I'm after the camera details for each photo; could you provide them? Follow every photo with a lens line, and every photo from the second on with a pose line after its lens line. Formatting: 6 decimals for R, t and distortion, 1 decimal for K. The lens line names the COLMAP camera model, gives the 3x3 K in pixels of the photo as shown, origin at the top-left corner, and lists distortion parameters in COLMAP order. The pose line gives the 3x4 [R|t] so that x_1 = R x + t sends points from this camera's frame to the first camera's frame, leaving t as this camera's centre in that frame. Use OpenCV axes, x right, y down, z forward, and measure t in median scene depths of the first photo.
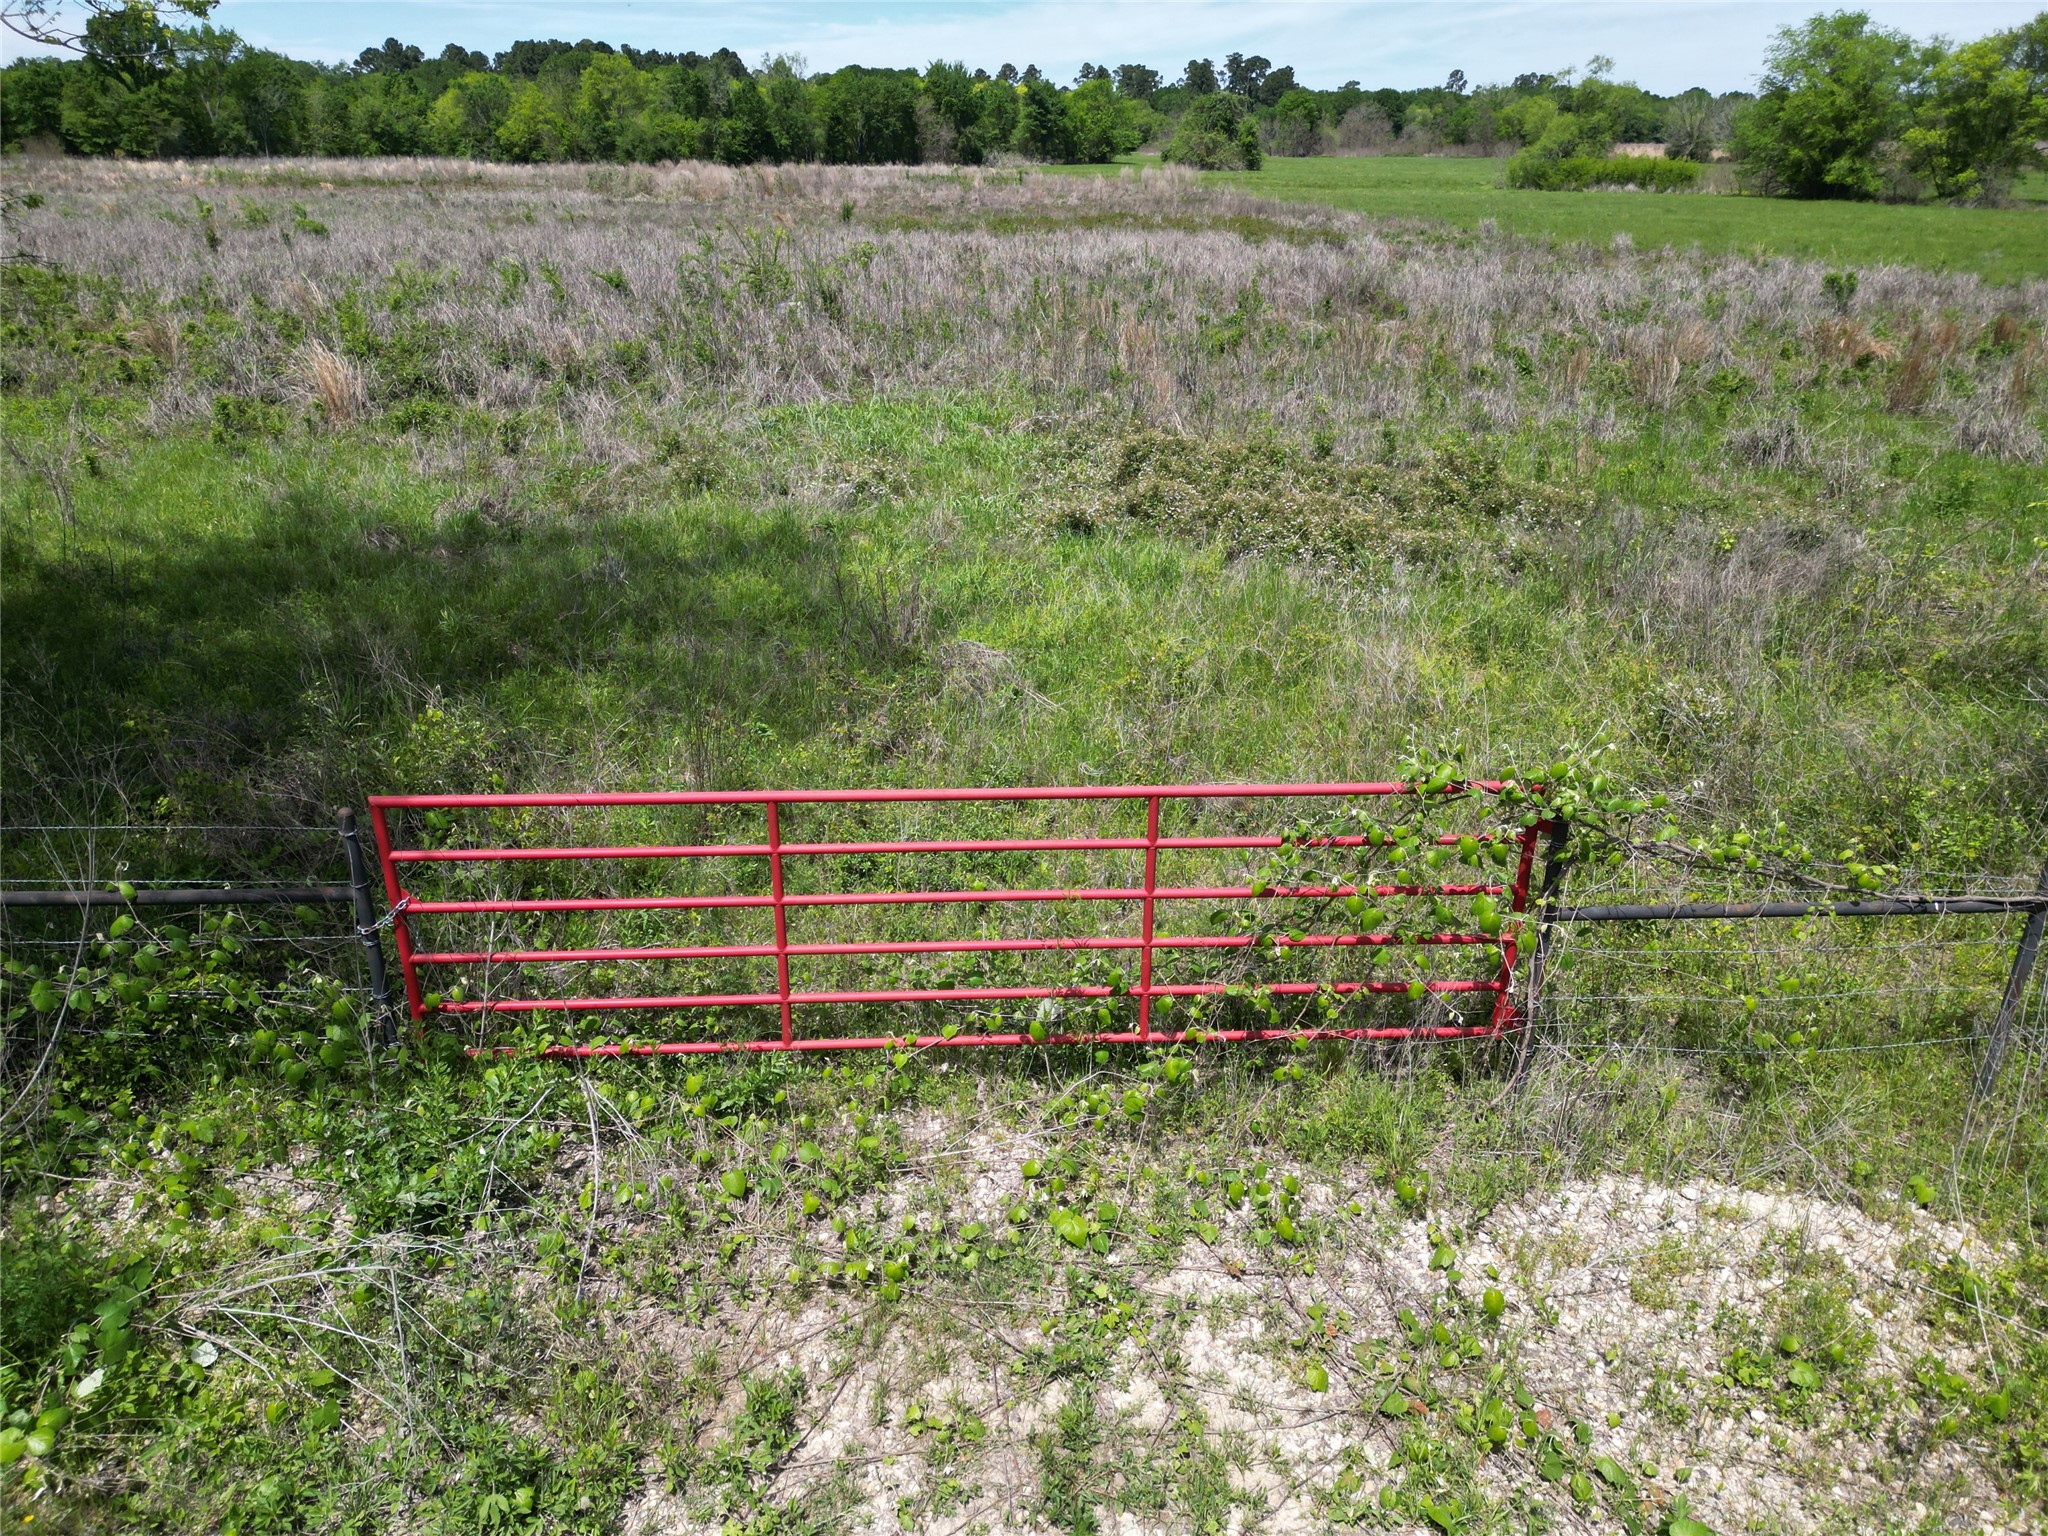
lens RADIAL K [[1430.3, 0, 1025.7], [0, 1430.3, 777.4], [0, 0, 1]] dist [0.069668, -0.061098]
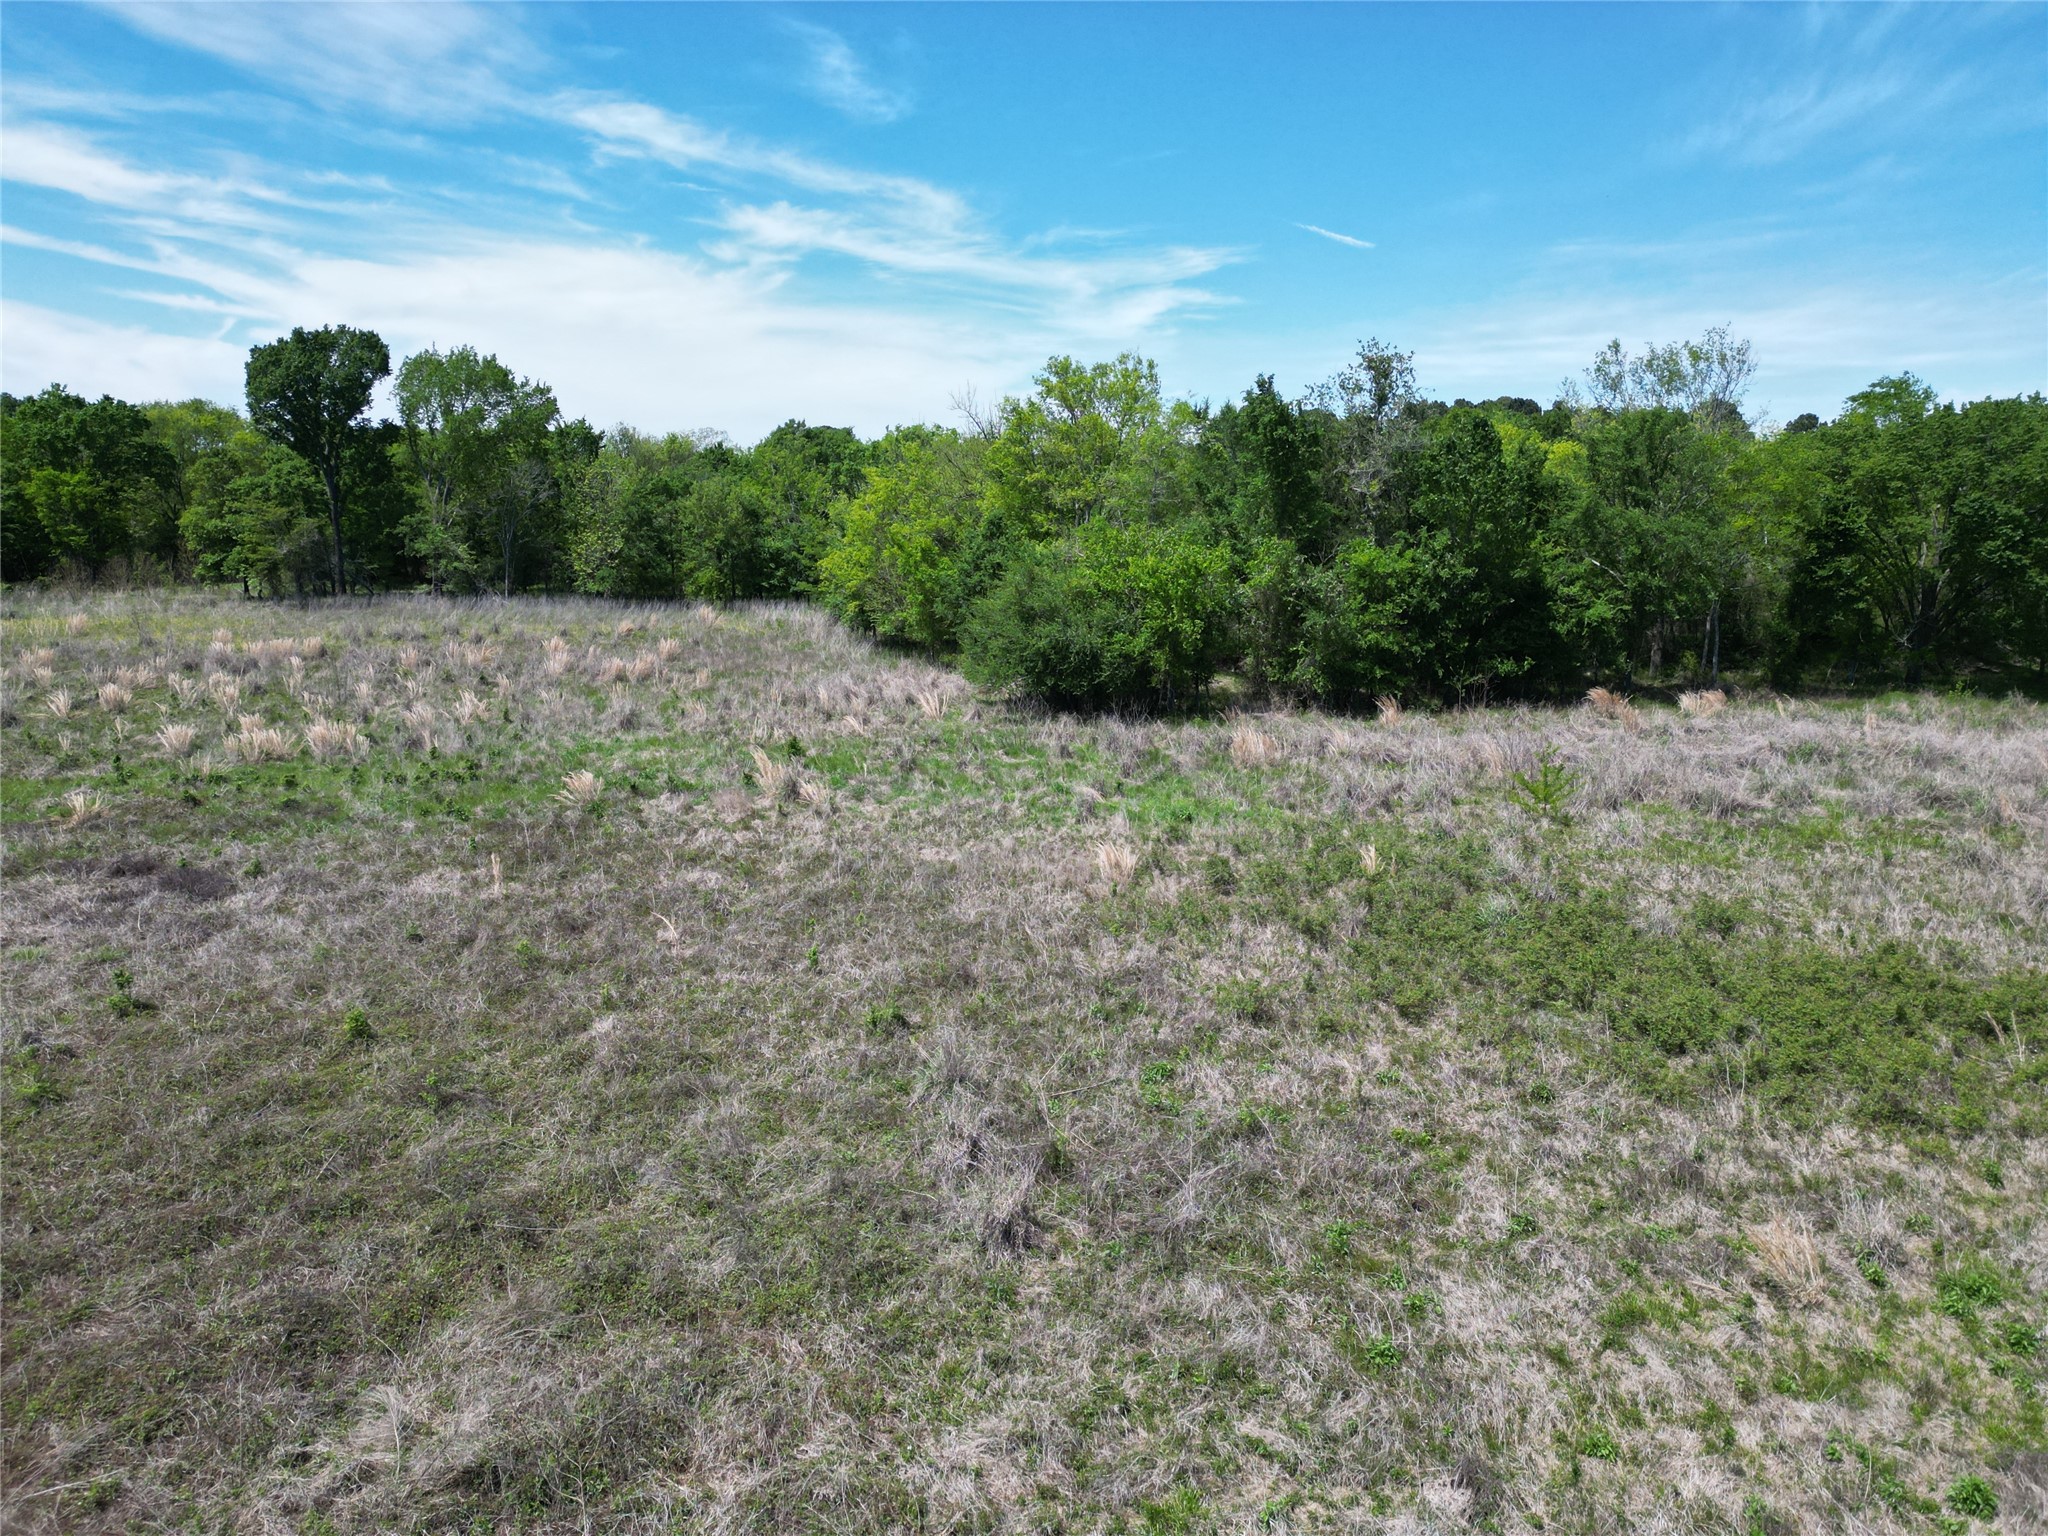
lens RADIAL K [[1430.3, 0, 1013.3], [0, 1430.3, 743.3], [0, 0, 1]] dist [0.069668, -0.061098]
pose [[0.786465, 0.109163, -0.607911, -0.079221], [-0.259013, 0.951819, -0.164171, -0.325171], [0.560700, 0.286572, 0.776847, 0.694643]]
